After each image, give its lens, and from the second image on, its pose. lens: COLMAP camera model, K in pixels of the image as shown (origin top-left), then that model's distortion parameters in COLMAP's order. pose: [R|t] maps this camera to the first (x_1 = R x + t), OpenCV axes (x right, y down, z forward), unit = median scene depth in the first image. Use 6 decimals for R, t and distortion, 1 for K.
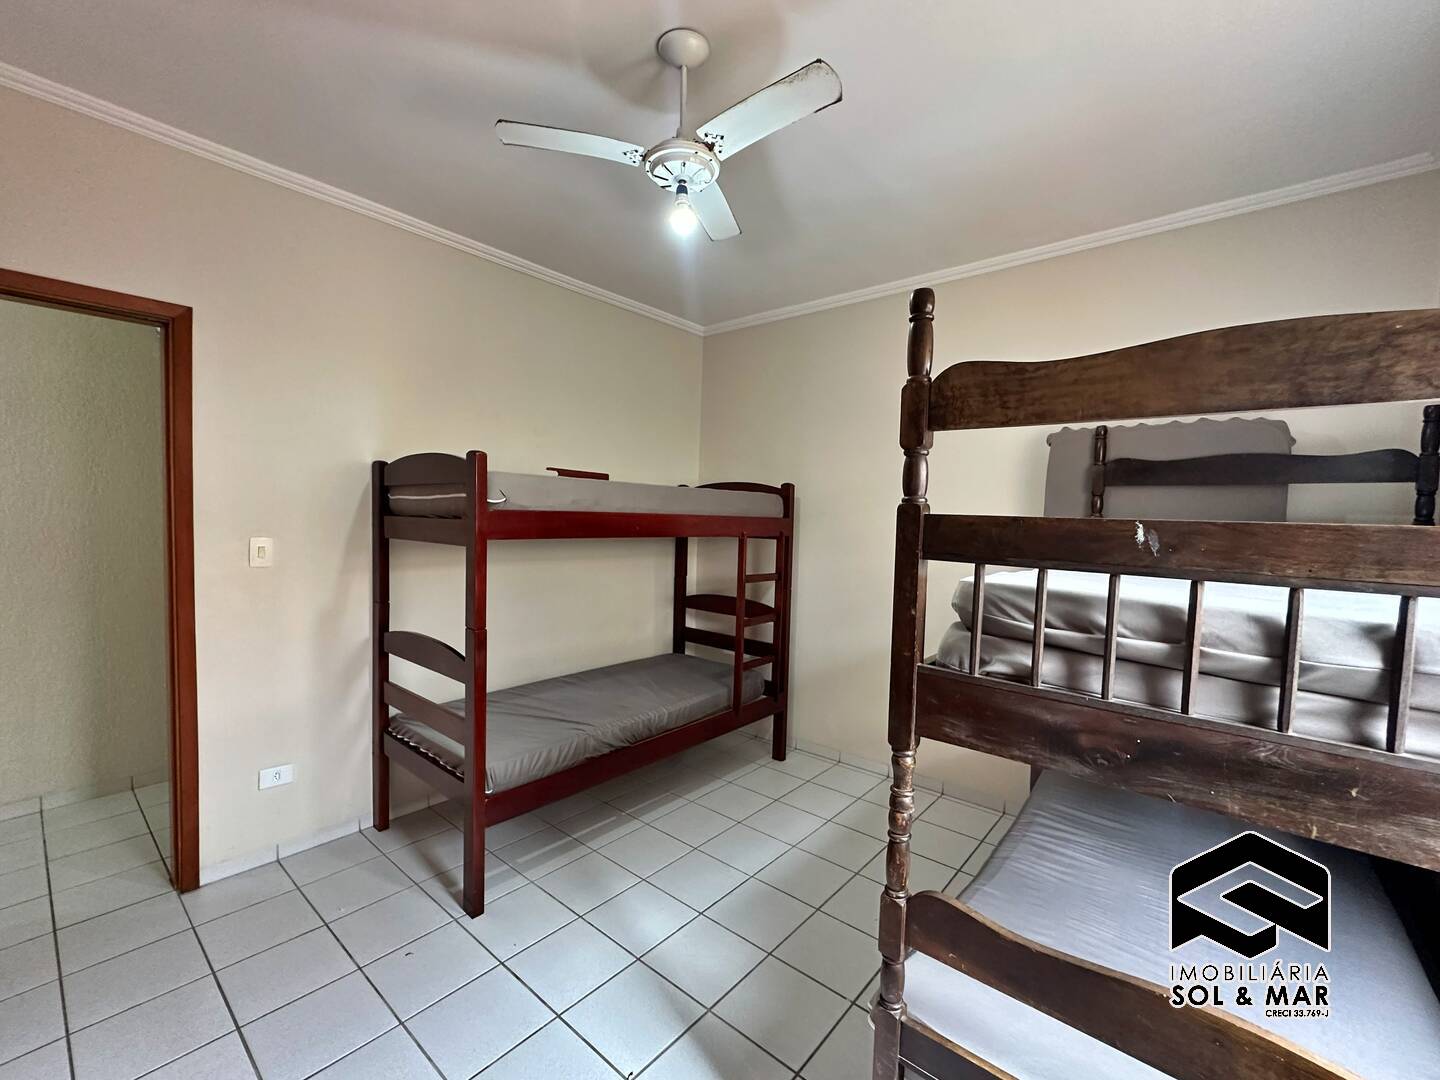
lens RADIAL K [[608.5, 0, 719.7], [0, 608.5, 541.3], [0, 0, 1]] dist [-0.002961, 0.000433]
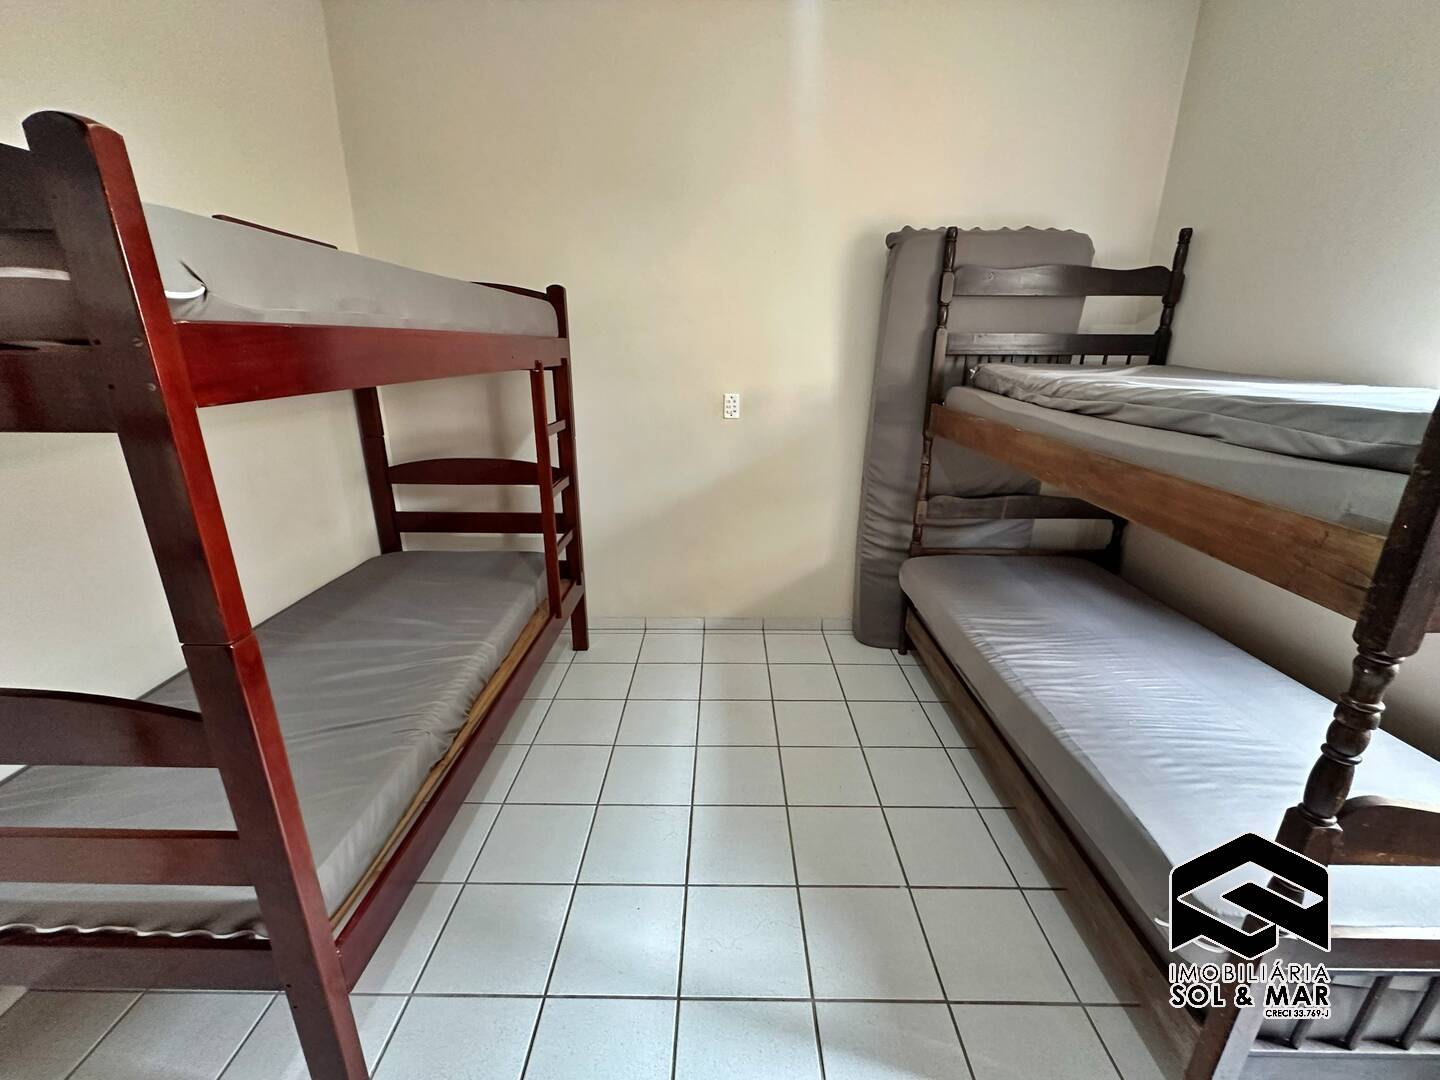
lens RADIAL K [[608.5, 0, 719.7], [0, 608.5, 541.3], [0, 0, 1]] dist [-0.002961, 0.000433]
pose [[0.768396, -0.218630, 0.601472, -0.328214], [0.043188, 0.955409, 0.292109, -0.016569], [-0.638516, -0.198479, 0.743575, 0.449344]]
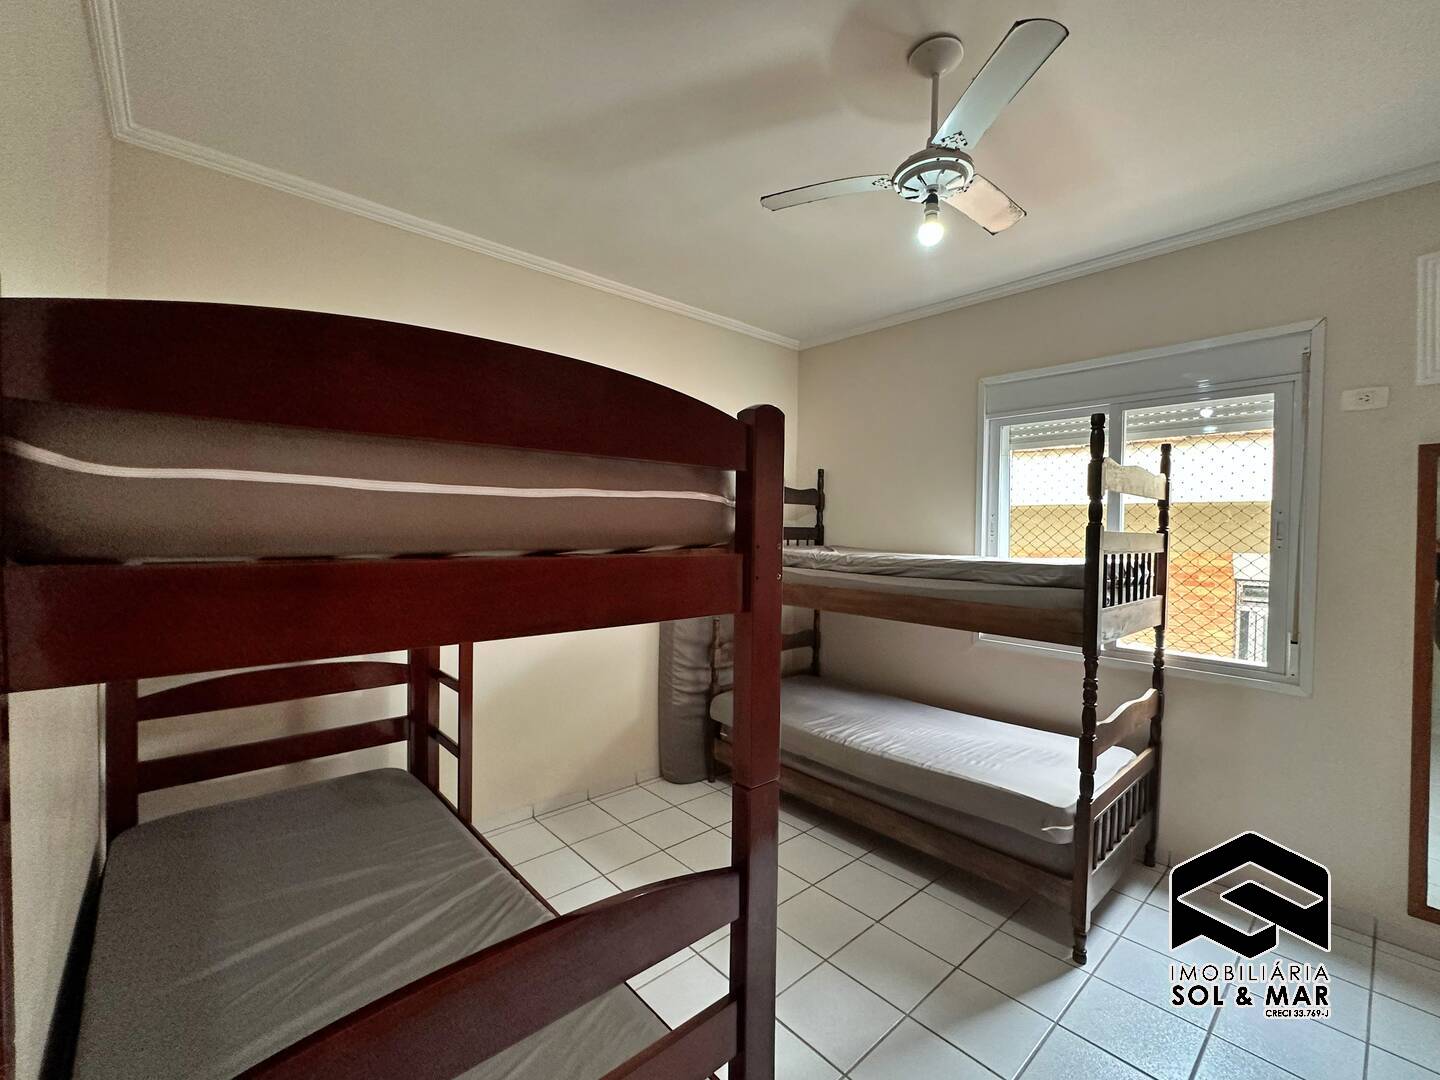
lens RADIAL K [[608.5, 0, 719.7], [0, 608.5, 541.3], [0, 0, 1]] dist [-0.002961, 0.000433]
pose [[0.138129, -0.043707, 0.989449, -0.756793], [0.032094, 0.998699, 0.039636, -0.054901], [-0.989894, 0.026280, 0.139352, 0.840070]]
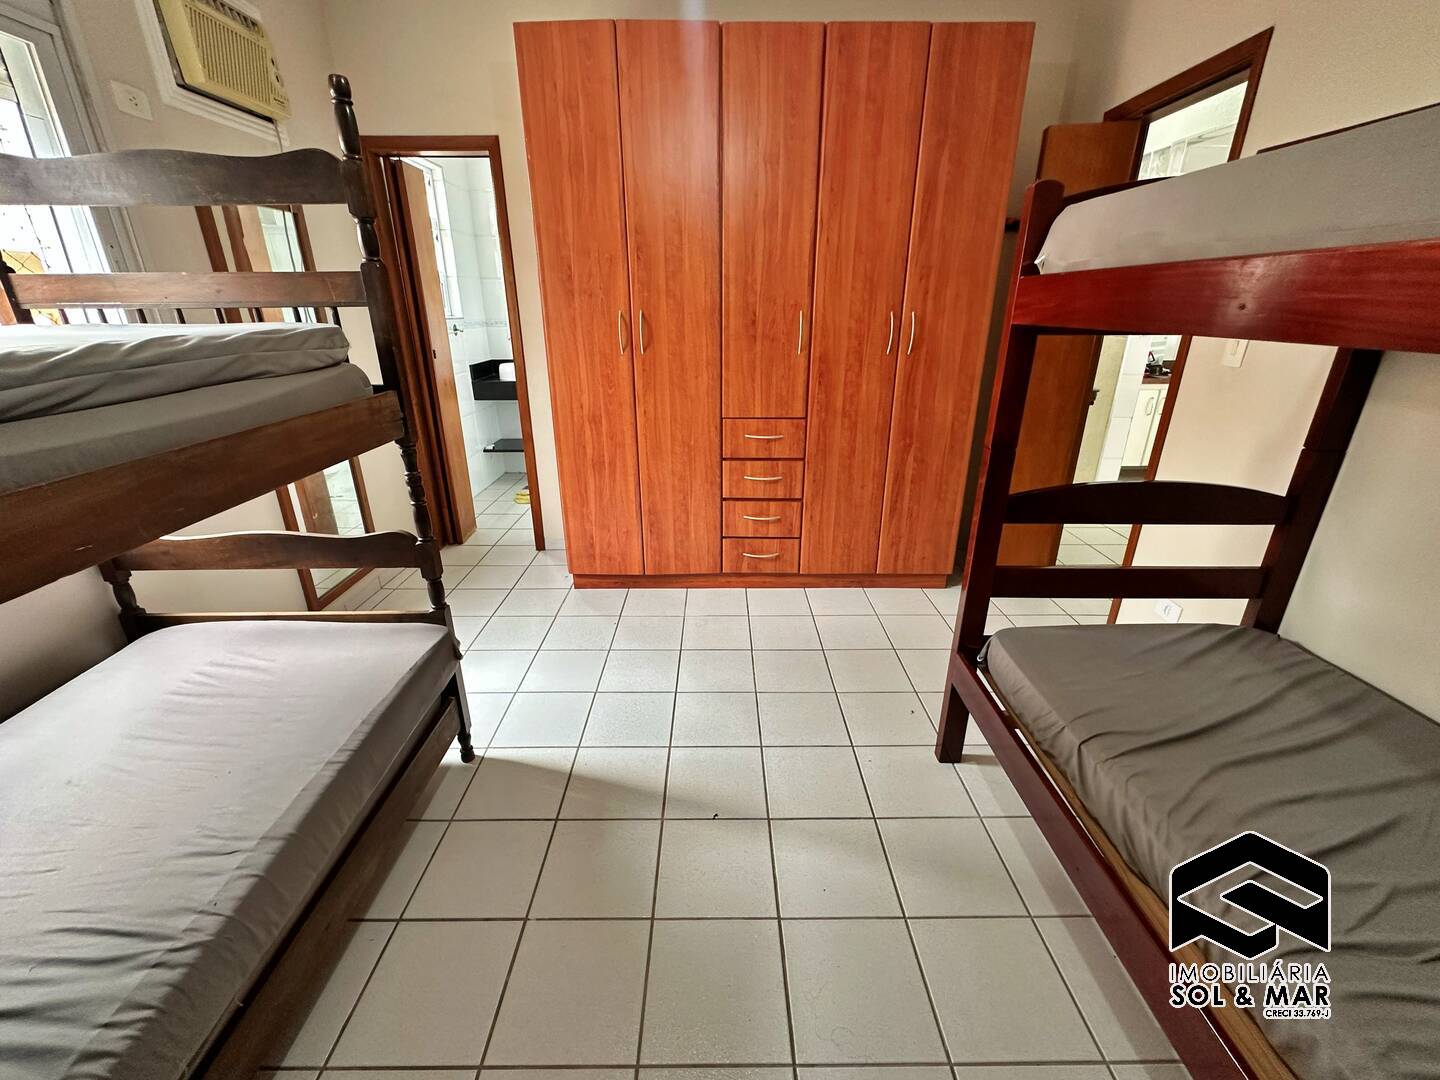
lens RADIAL K [[575.9, 0, 722.3], [0, 575.9, 539.0], [0, 0, 1]] dist [0.000426, 0.000510]
pose [[-0.760833, 0.222755, -0.609518, 0.281917], [-0.044610, 0.919068, 0.391567, -0.015129], [0.647412, 0.325108, -0.689320, 1.146947]]
